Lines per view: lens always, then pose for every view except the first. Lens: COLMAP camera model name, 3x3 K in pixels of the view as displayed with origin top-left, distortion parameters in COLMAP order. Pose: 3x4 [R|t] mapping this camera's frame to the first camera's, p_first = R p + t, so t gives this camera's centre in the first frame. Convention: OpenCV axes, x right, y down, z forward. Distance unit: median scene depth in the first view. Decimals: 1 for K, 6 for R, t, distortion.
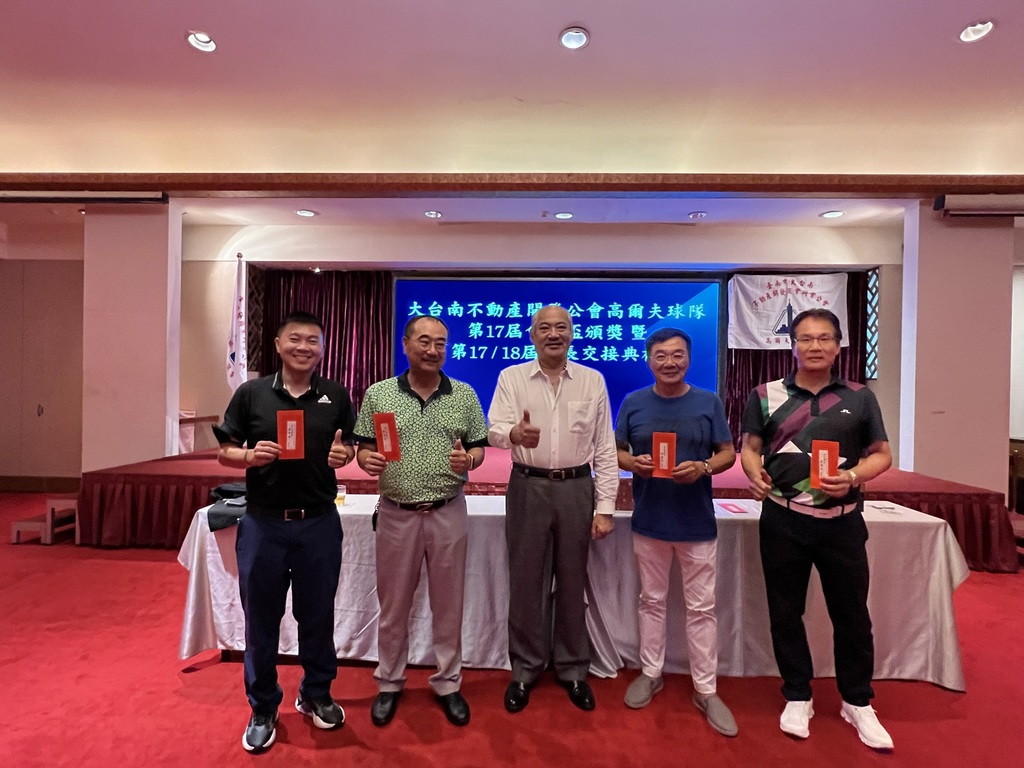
lens RADIAL K [[560.5, 0, 508.8], [0, 560.5, 387.2], [0, 0, 1]] dist [0.002233, -0.003975]
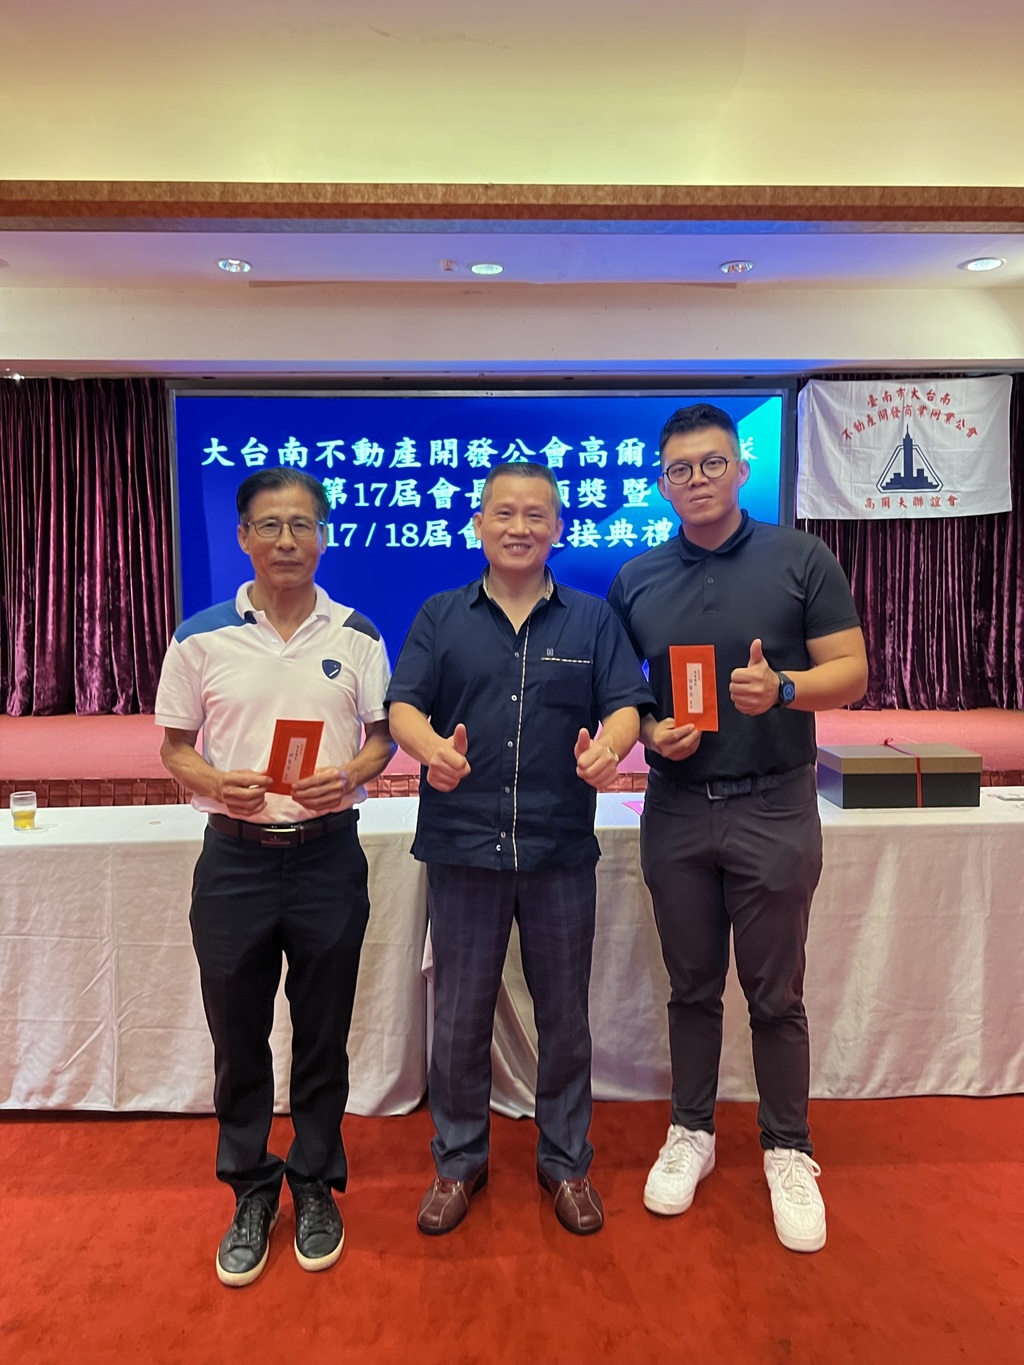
lens RADIAL K [[1027.8, 0, 510.1], [0, 1027.8, 677.6], [0, 0, 1]] dist [0.068059, -0.078027]
pose [[0.997512, -0.026429, 0.065358, 0.040400], [0.021317, 0.996748, 0.077715, 0.000772], [-0.067199, -0.076129, 0.994831, 0.001625]]
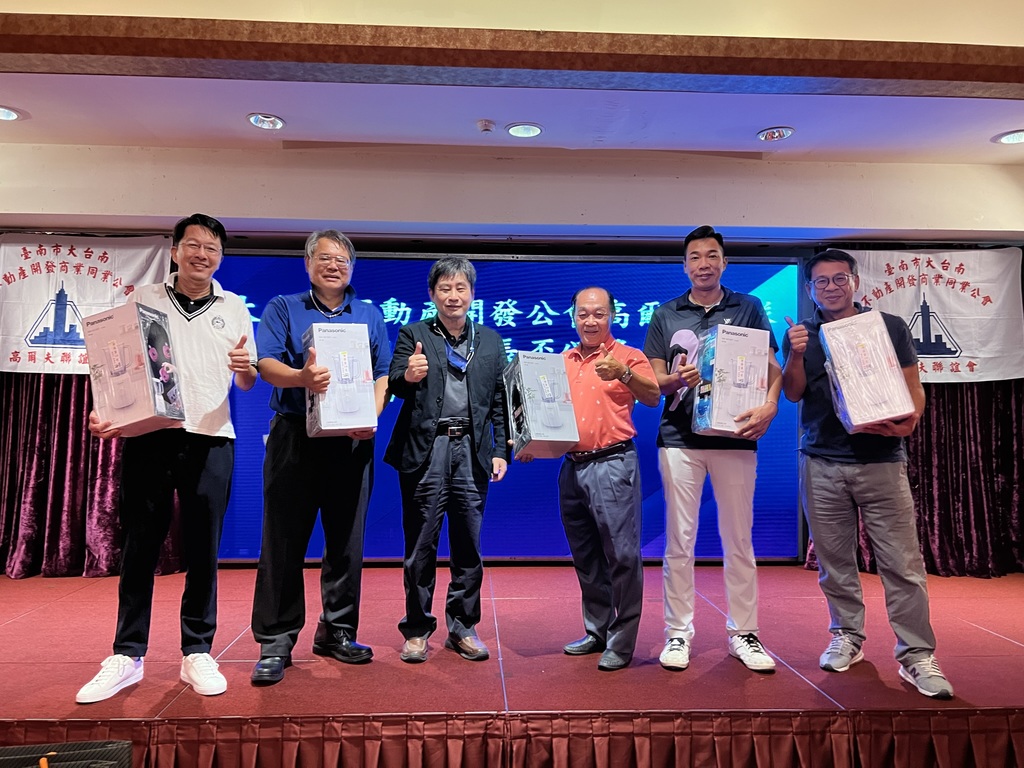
lens RADIAL K [[771.0, 0, 504.6], [0, 771.0, 385.1], [0, 0, 1]] dist [0.068059, -0.078027]
pose [[0.995667, -0.006270, 0.092781, 0.010374], [0.010359, 0.998993, -0.043660, -0.034735], [-0.092414, 0.044432, 0.994729, 0.258593]]
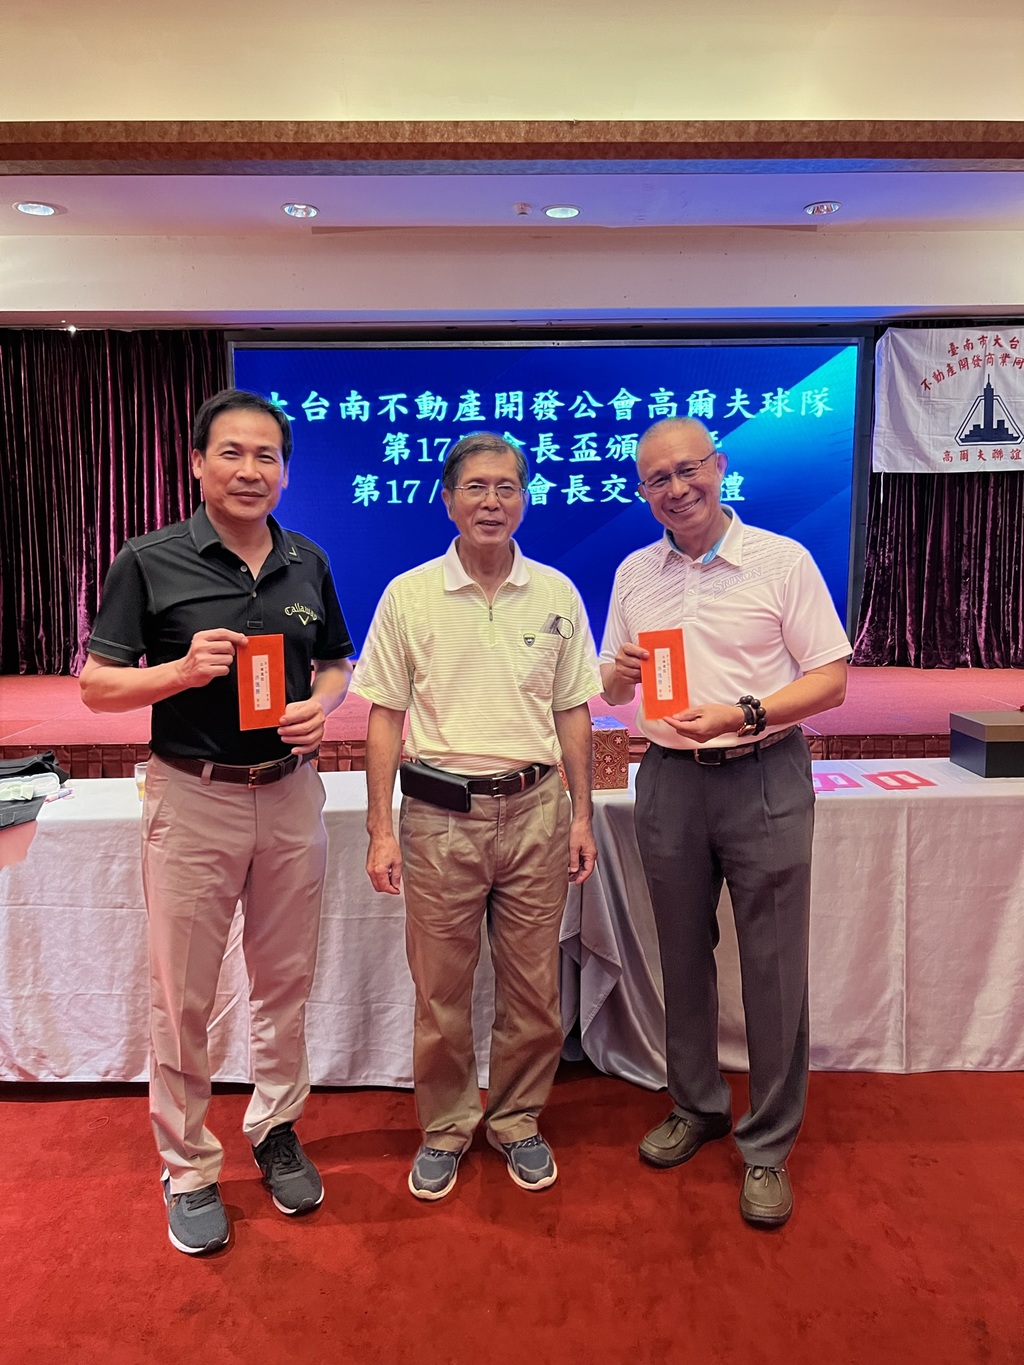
lens RADIAL K [[1027.8, 0, 524.0], [0, 1027.8, 685.2], [0, 0, 1]] dist [0.068059, -0.078027]
pose [[0.997765, -0.032765, 0.058228, -0.003788], [0.025005, 0.991287, 0.129328, -0.004415], [-0.061958, -0.127583, 0.989891, 0.017655]]
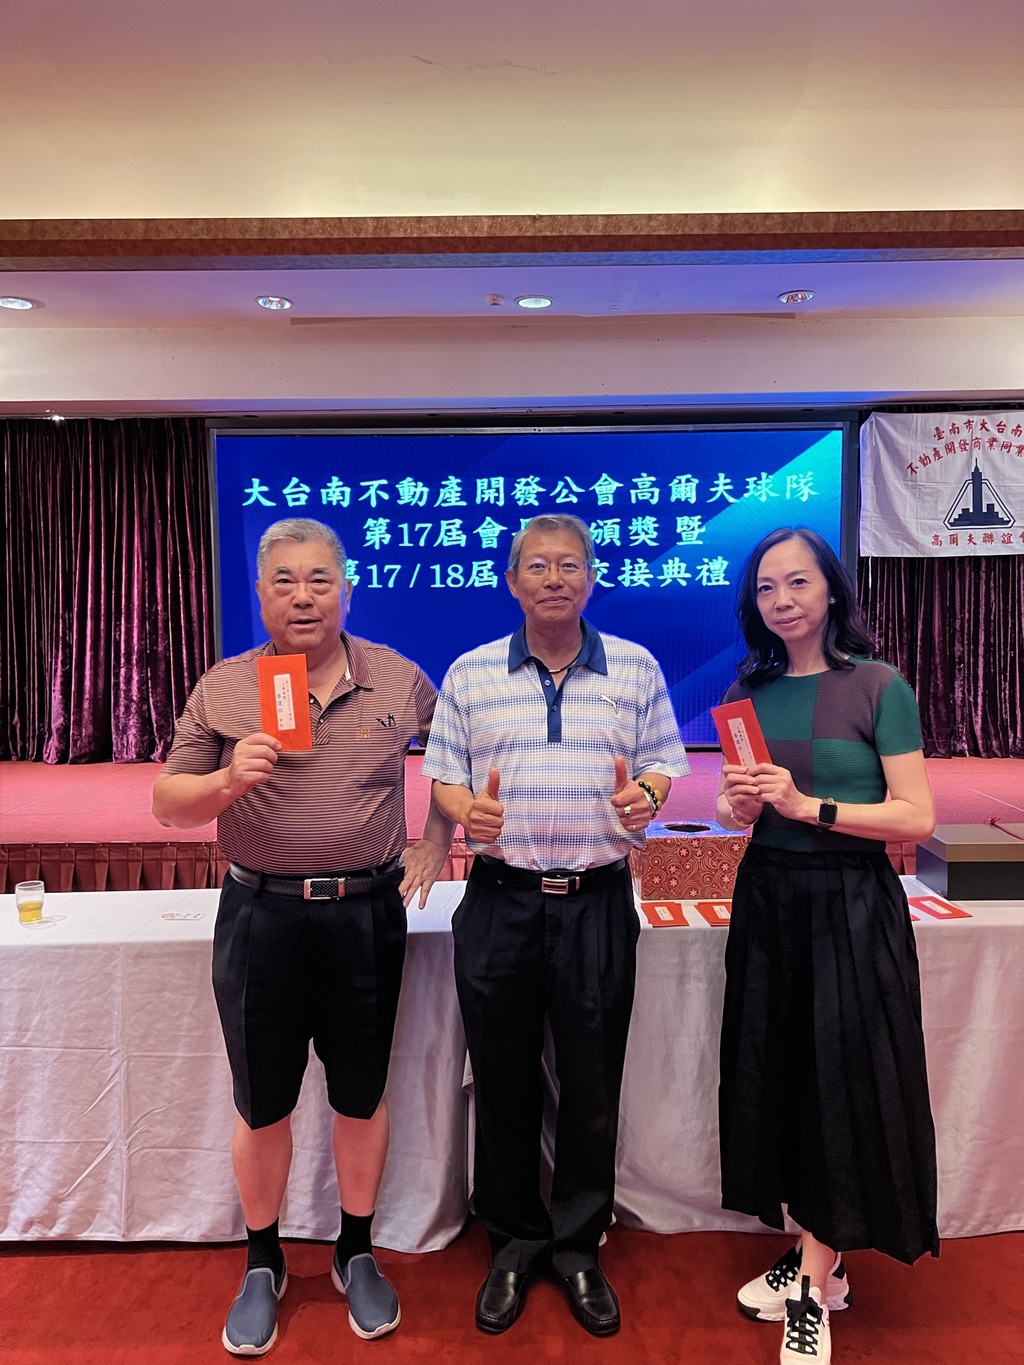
lens RADIAL K [[1027.8, 0, 527.0], [0, 1027.8, 682.7], [0, 0, 1]] dist [0.068059, -0.078027]
pose [[0.998996, -0.027258, 0.035557, 0.042543], [0.025194, 0.998041, 0.057262, -0.015059], [-0.037048, -0.056309, 0.997726, 0.040987]]
